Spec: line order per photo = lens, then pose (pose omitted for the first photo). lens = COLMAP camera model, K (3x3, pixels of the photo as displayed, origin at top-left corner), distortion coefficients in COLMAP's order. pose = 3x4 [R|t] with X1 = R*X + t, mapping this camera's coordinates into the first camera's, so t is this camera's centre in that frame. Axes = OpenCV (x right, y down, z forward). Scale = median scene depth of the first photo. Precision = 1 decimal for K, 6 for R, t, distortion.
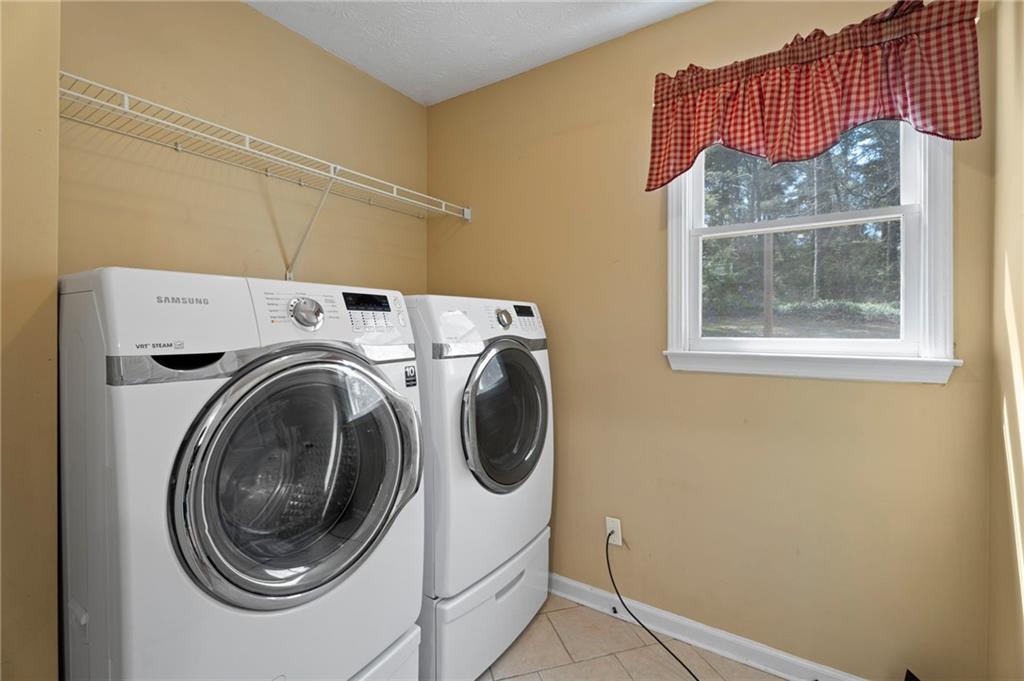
lens RADIAL K [[456.4, 0, 511.1], [0, 456.4, 338.3], [0, 0, 1]] dist [-0.000598, 0.001088]
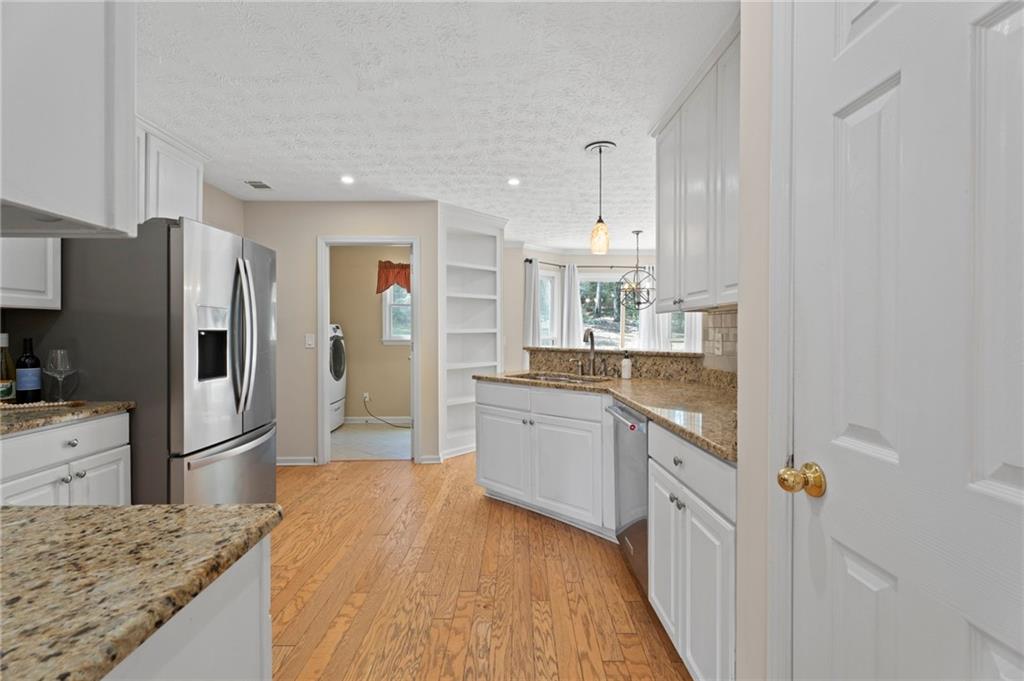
lens RADIAL K [[456.4, 0, 511.6], [0, 456.4, 335.5], [0, 0, 1]] dist [-0.000598, 0.001088]
pose [[0.828051, -0.003849, 0.560639, -0.793863], [0.003886, 0.999992, 0.001125, -0.003422], [-0.560639, 0.001247, 0.828059, -2.428838]]
